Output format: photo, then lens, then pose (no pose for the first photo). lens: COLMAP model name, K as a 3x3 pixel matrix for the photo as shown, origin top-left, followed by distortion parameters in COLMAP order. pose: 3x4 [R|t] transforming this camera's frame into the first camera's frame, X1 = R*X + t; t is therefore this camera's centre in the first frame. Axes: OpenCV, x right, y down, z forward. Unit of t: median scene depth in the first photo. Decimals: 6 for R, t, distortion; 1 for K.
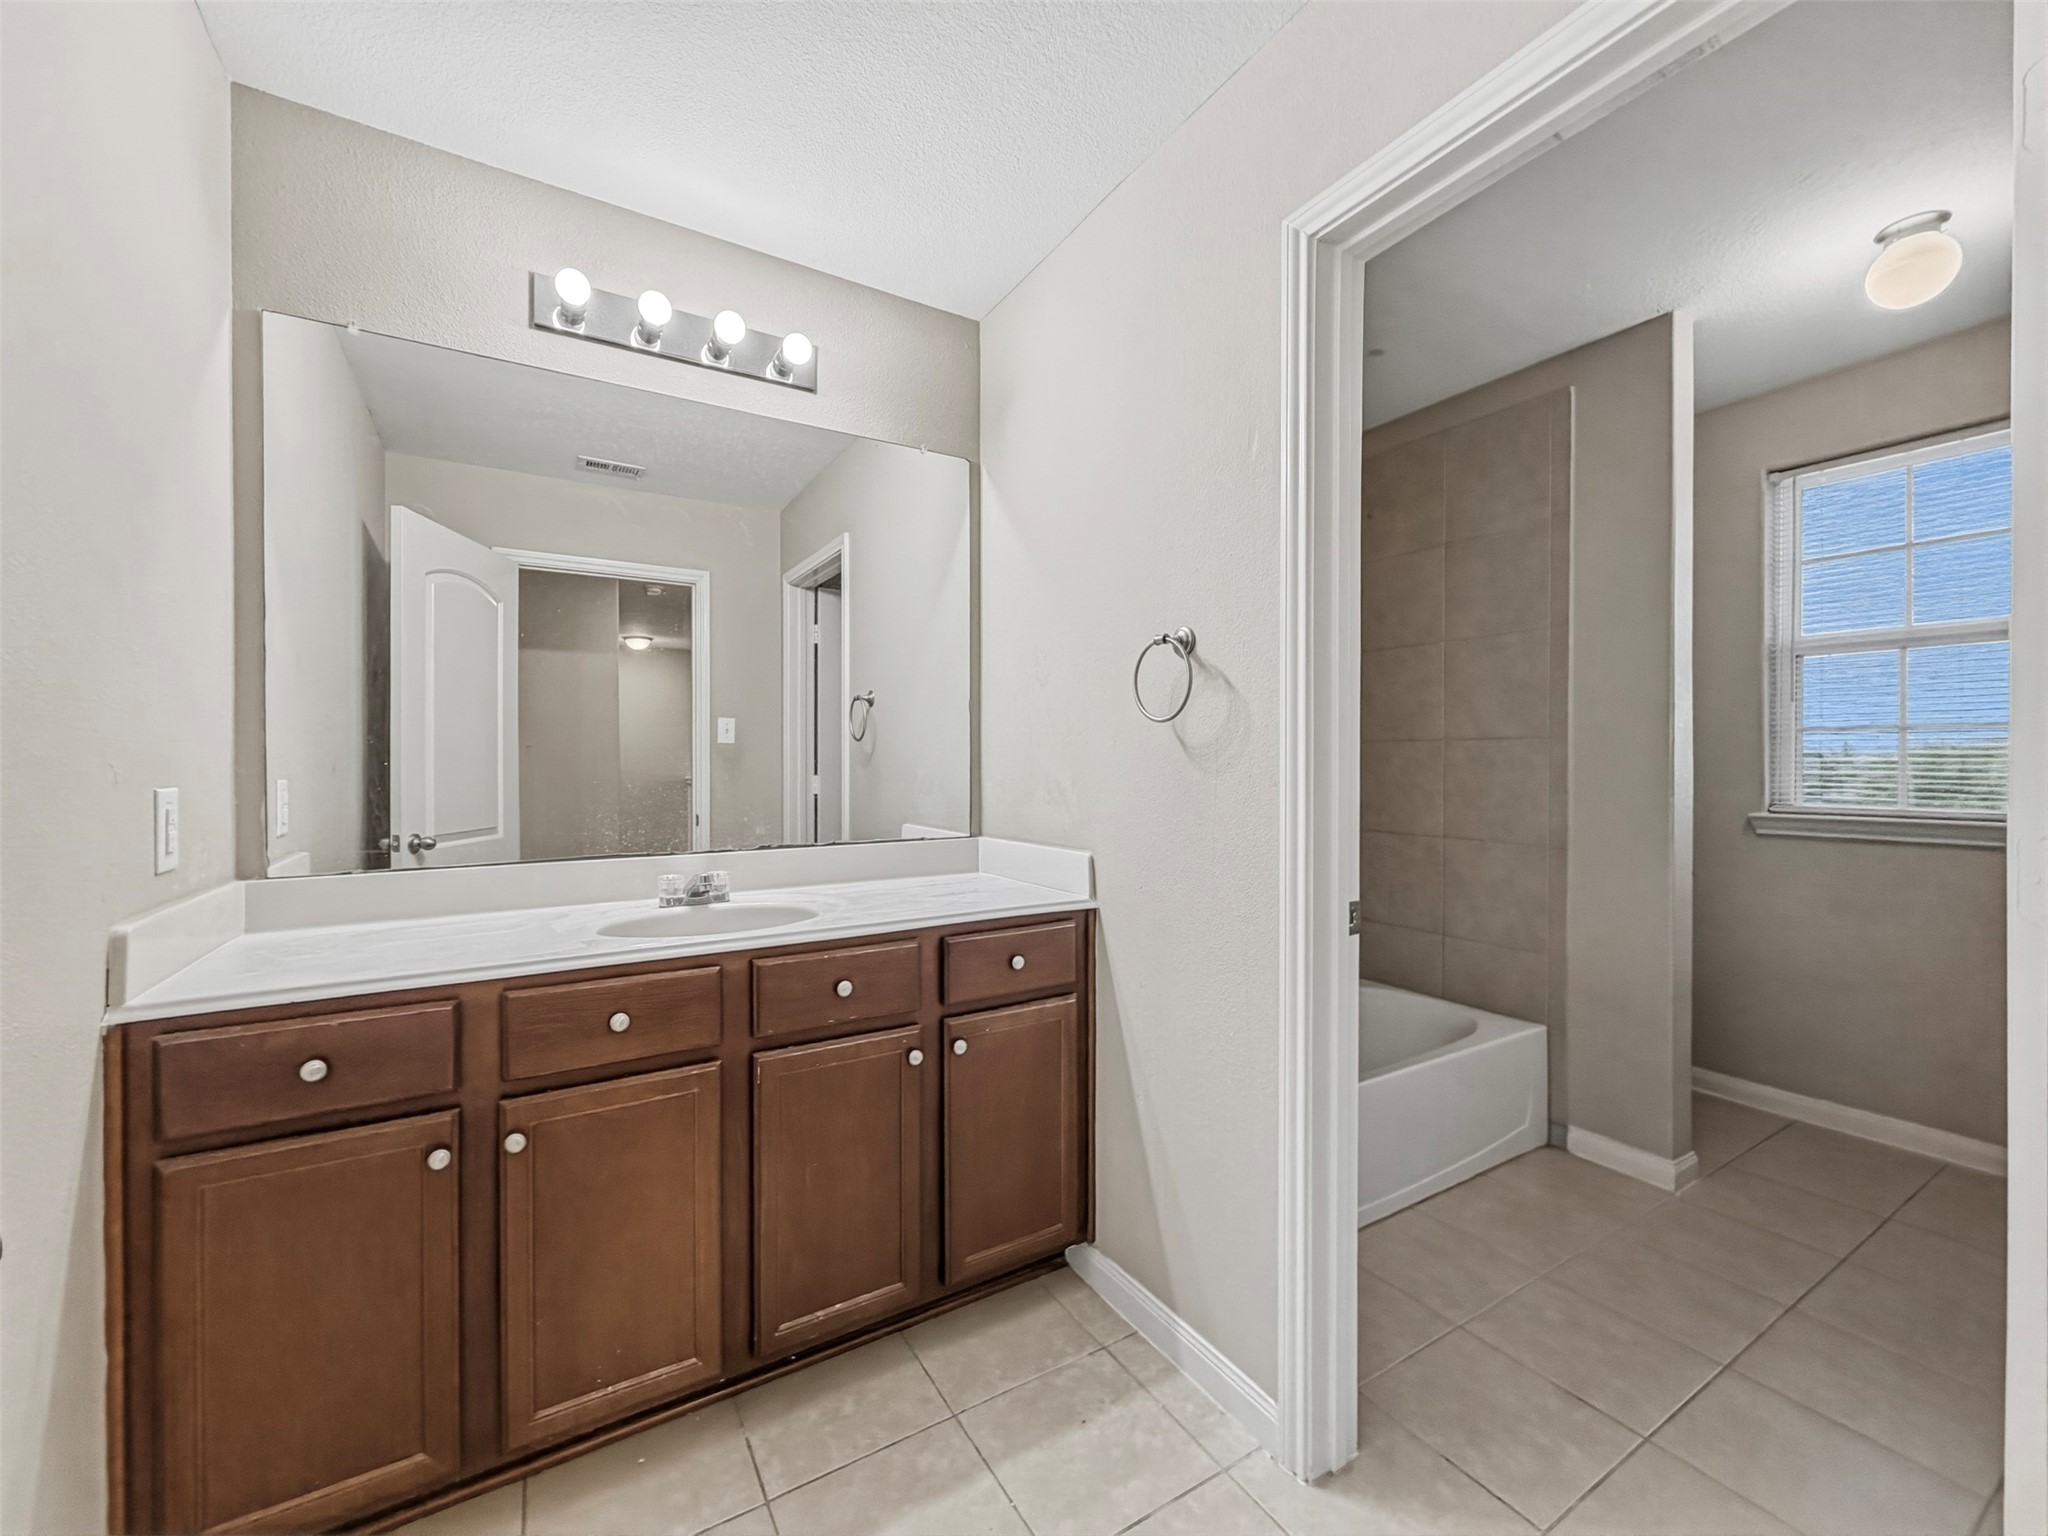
lens RADIAL K [[825.3, 0, 1018.3], [0, 825.3, 780.5], [0, 0, 1]] dist [0.002921, -0.000395]
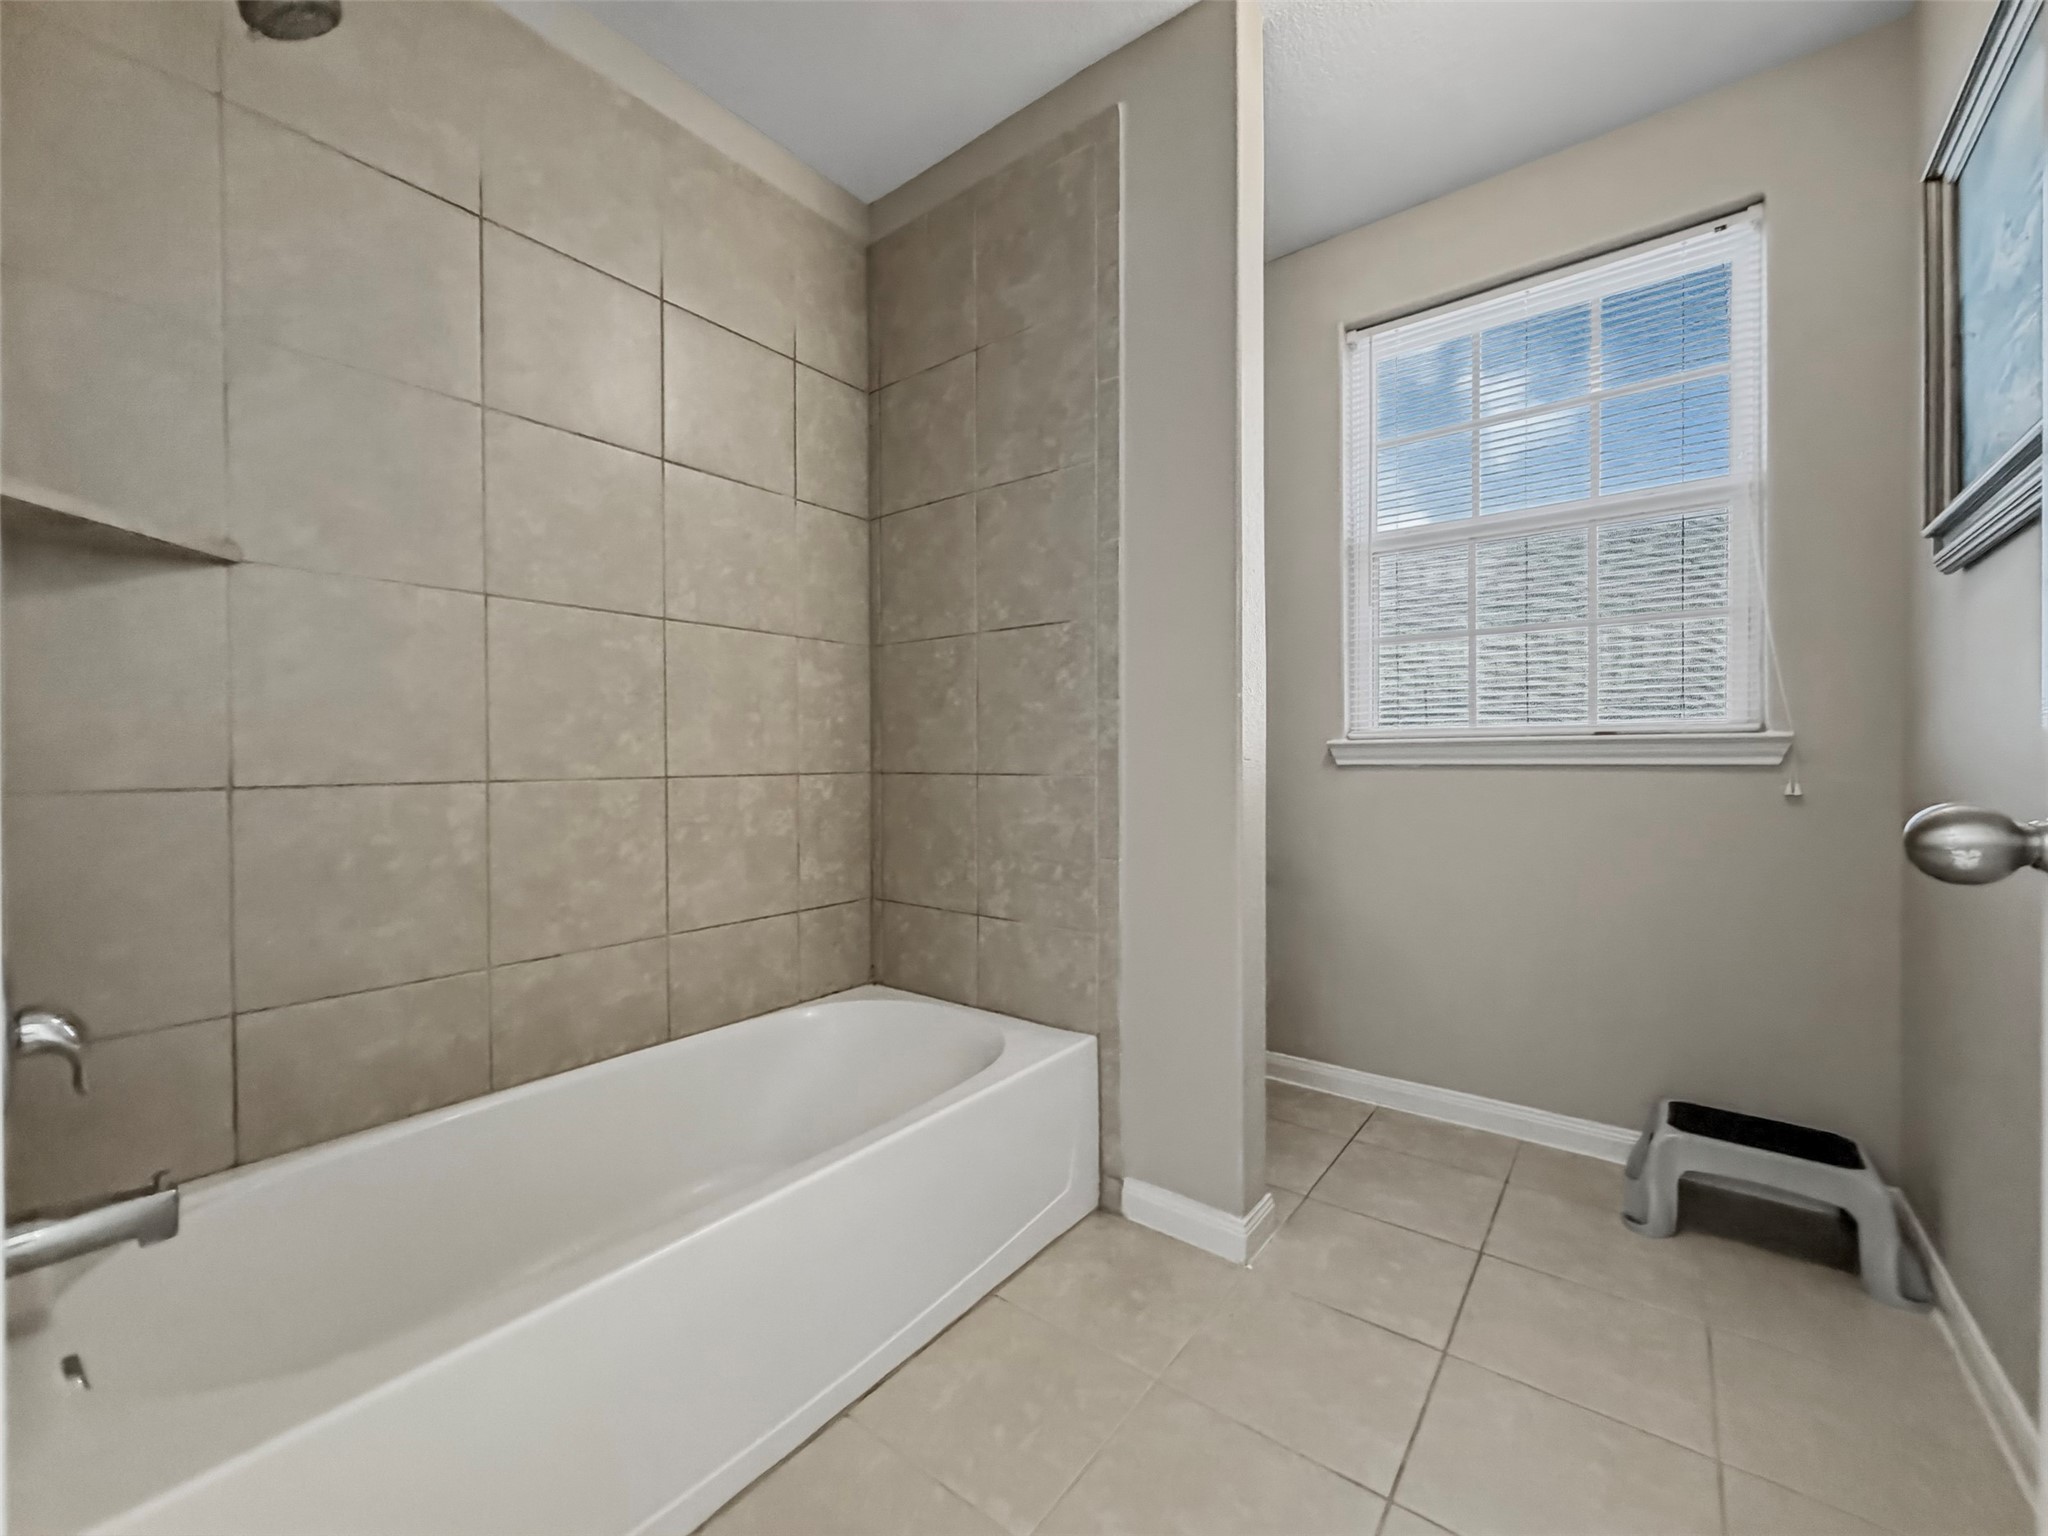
lens RADIAL K [[825.3, 0, 1022.7], [0, 825.3, 760.9], [0, 0, 1]] dist [0.002921, -0.000395]
pose [[0.933550, 0.005171, 0.358409, 0.326663], [-0.000378, 0.999910, -0.013441, 0.074886], [-0.358446, 0.012412, 0.933468, 0.367482]]
